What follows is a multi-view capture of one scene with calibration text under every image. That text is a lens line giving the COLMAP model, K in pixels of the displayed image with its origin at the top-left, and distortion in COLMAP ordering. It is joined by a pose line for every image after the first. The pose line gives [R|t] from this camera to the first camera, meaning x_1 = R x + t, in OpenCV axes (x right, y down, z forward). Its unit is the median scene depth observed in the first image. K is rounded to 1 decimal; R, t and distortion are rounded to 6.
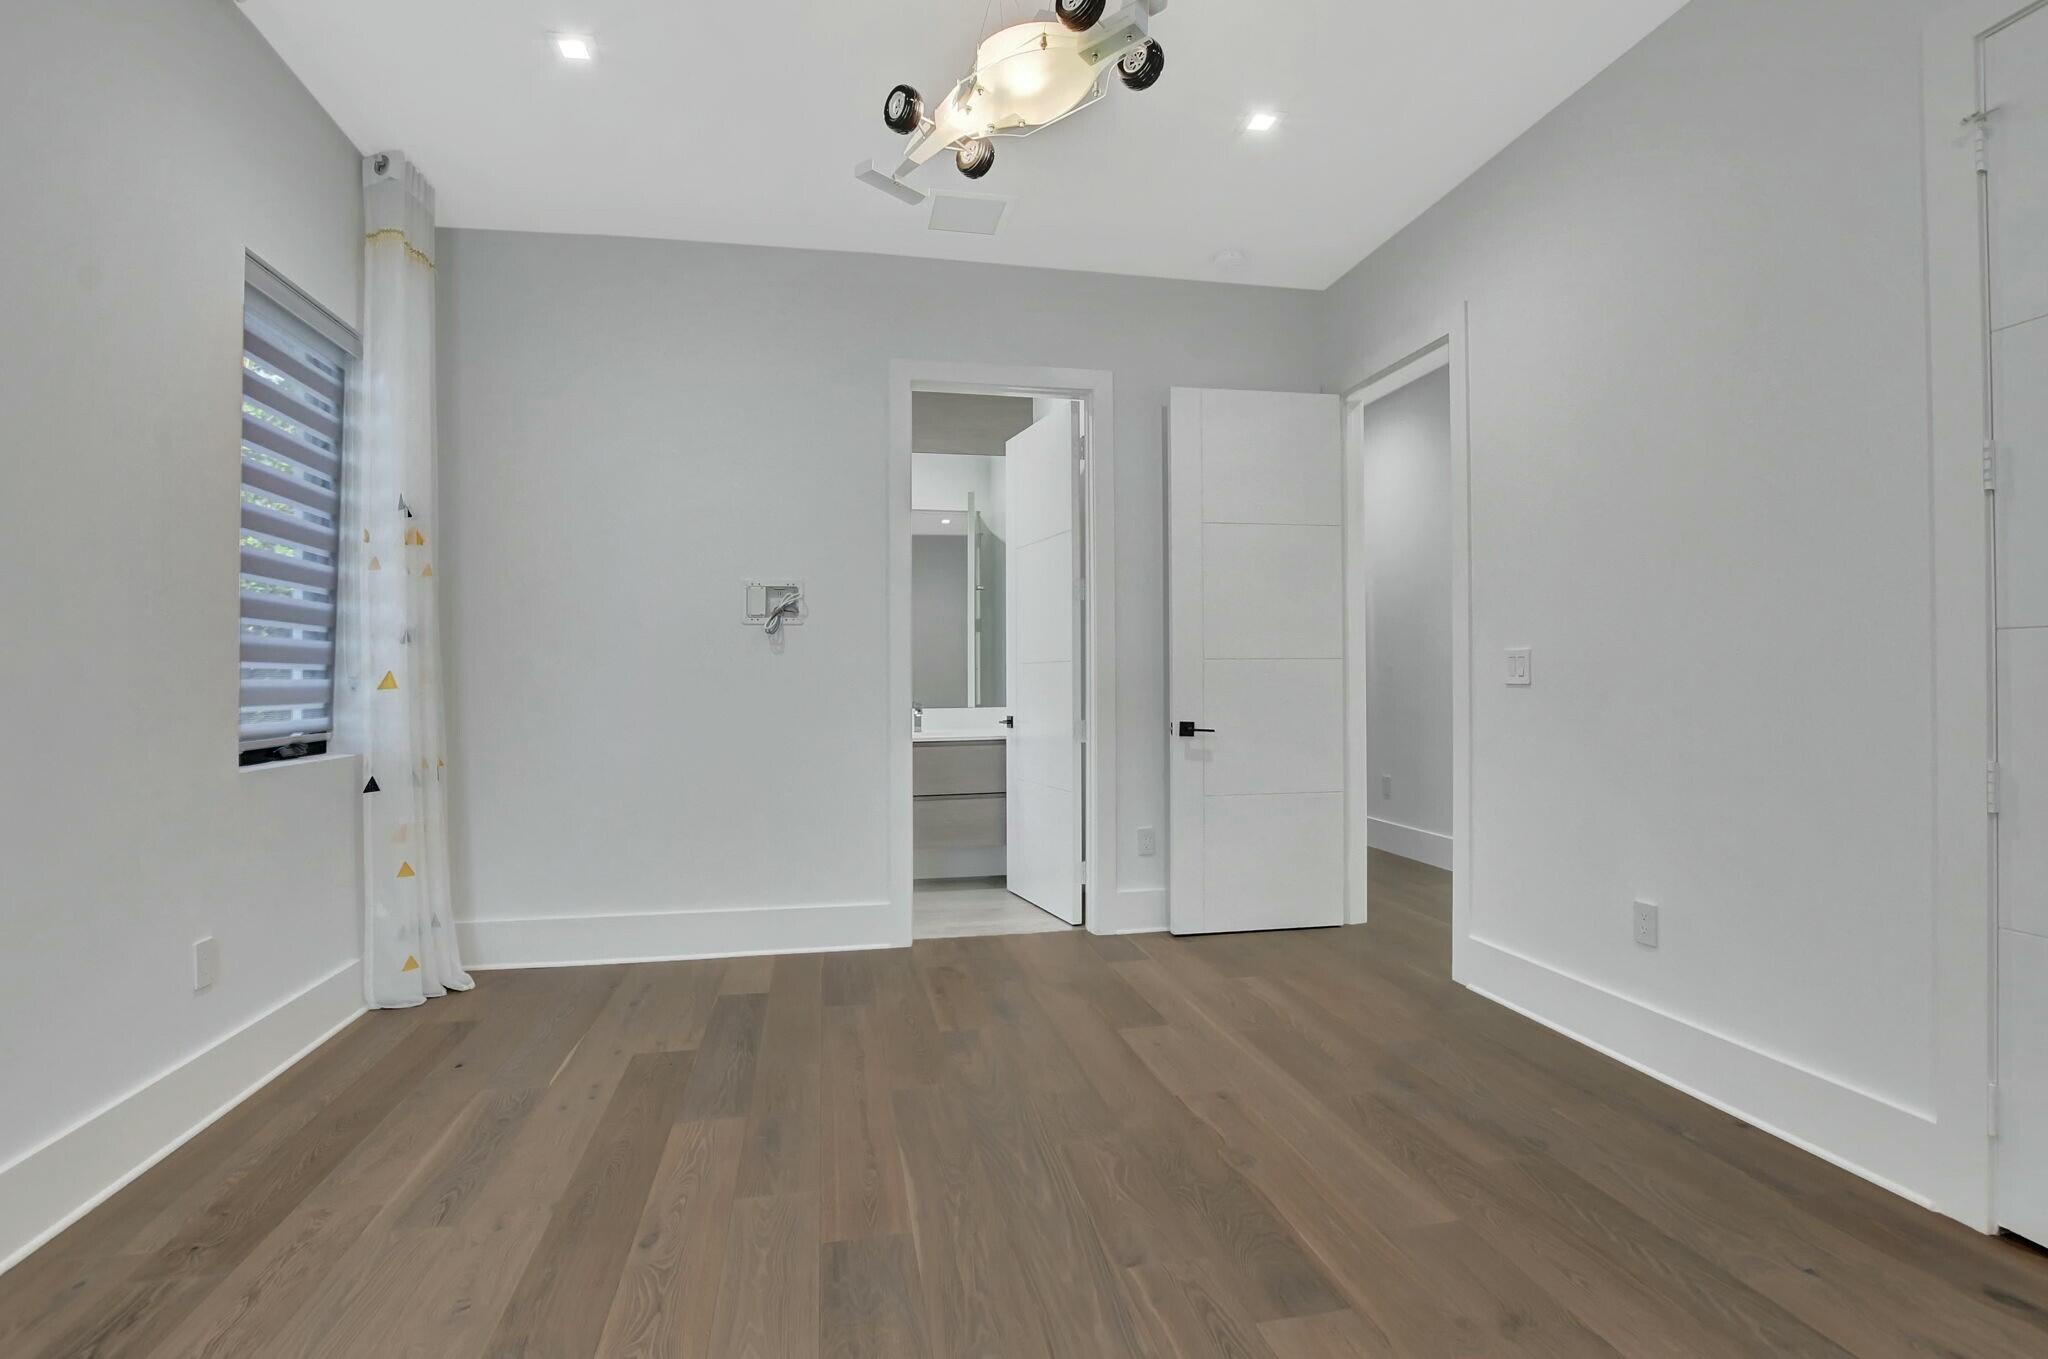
lens RADIAL K [[907.0, 0, 1022.4], [0, 907.0, 672.5], [0, 0, 1]] dist [0.022462, 0.000092]
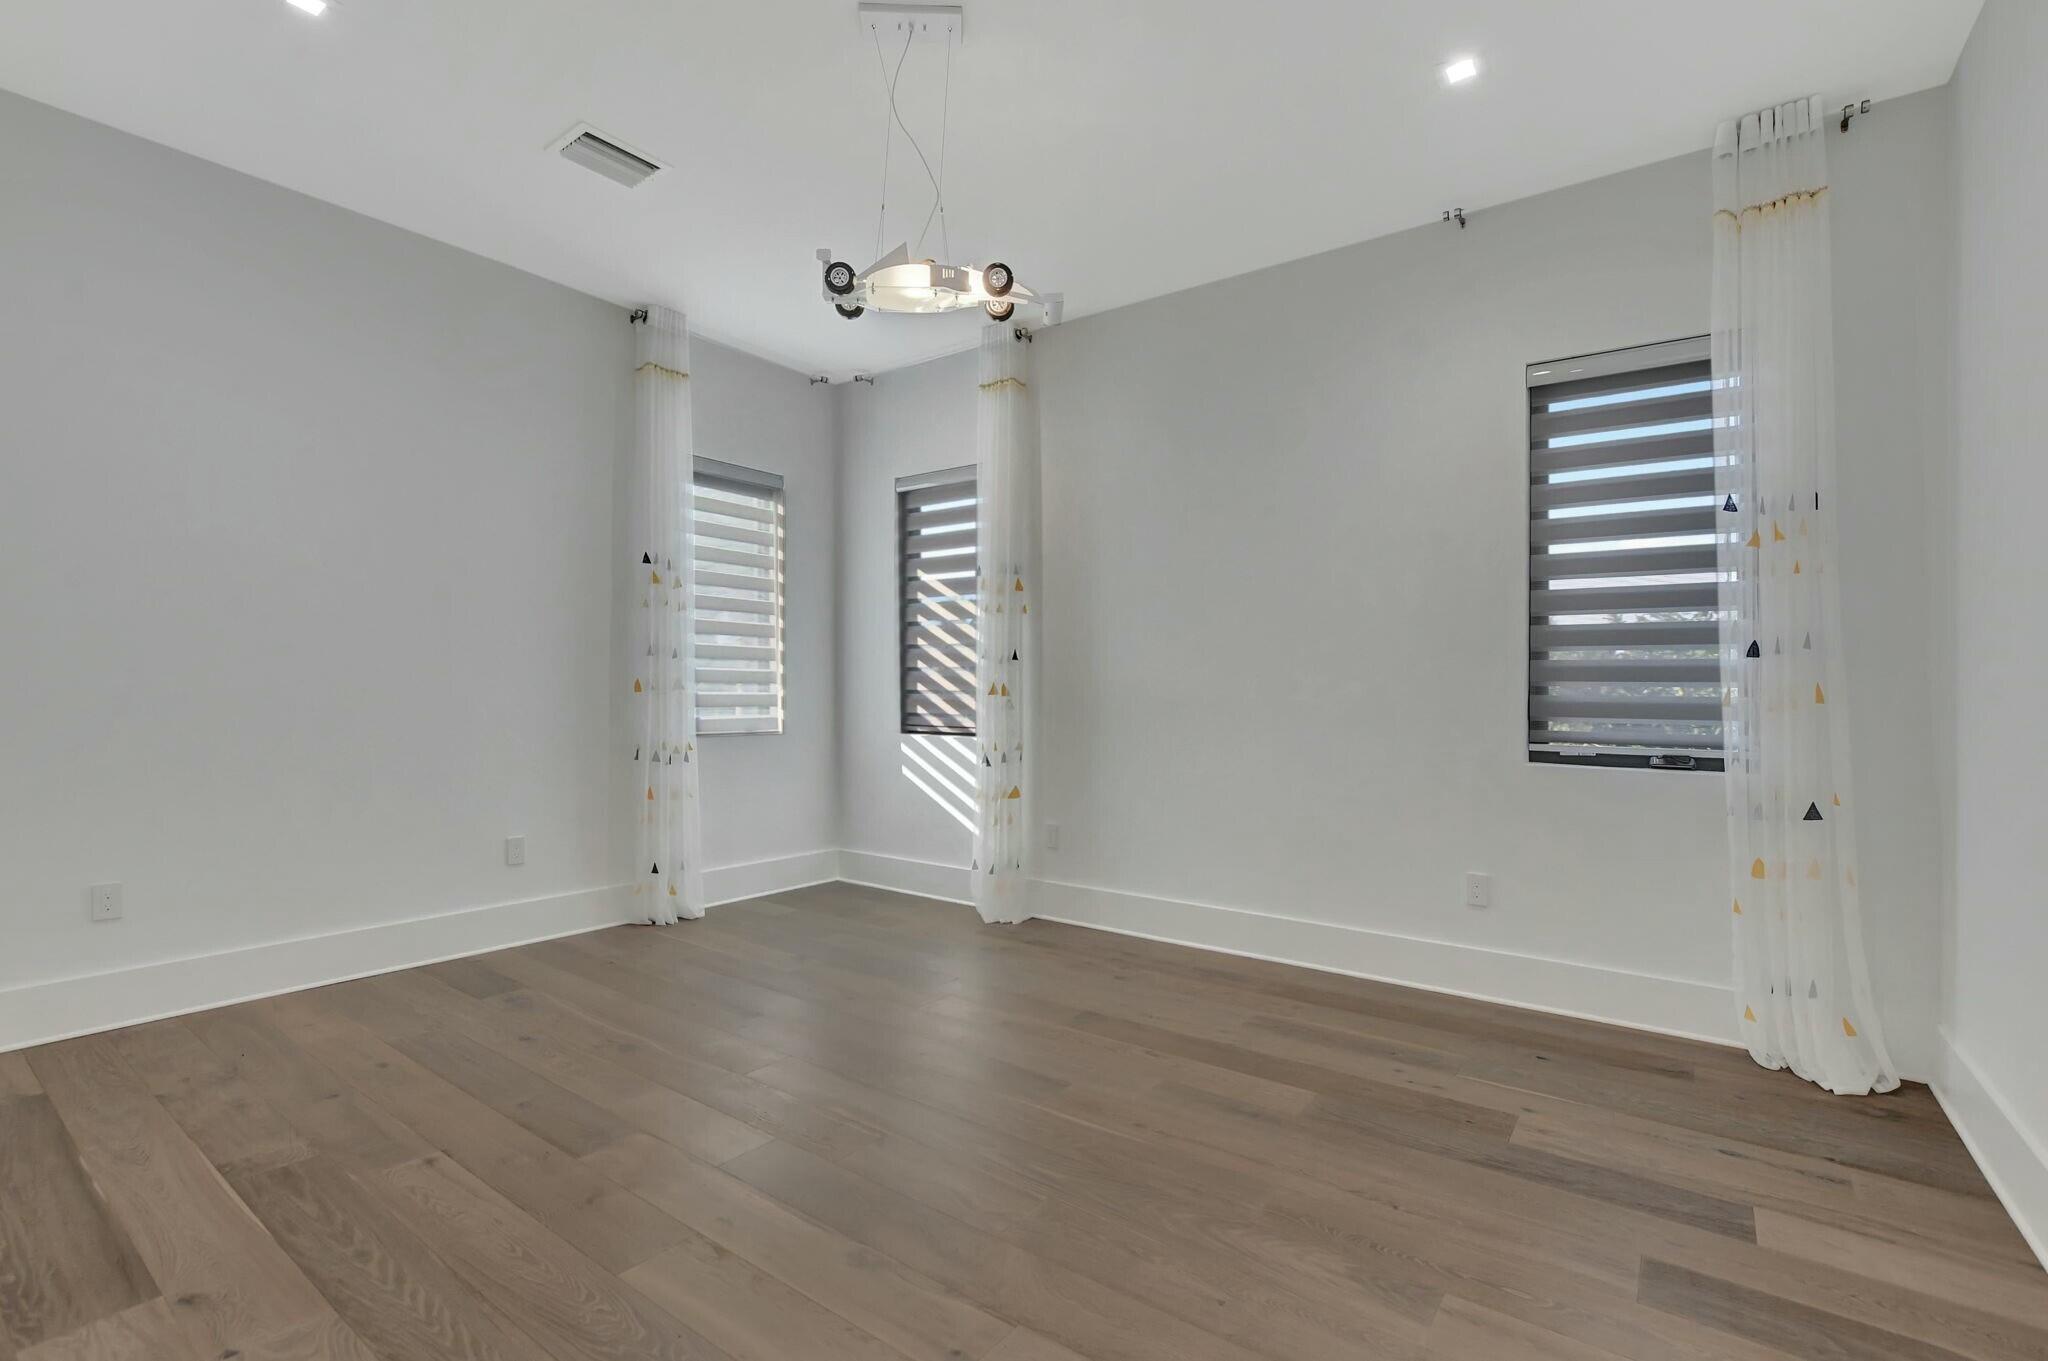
lens RADIAL K [[907.0, 0, 1019.8], [0, 907.0, 683.6], [0, 0, 1]] dist [0.022462, 0.000092]
pose [[-0.711099, -0.007775, -0.703049, 0.689020], [-0.006190, 0.999969, -0.004798, 0.000361], [0.703064, 0.000940, -0.711125, 1.589434]]
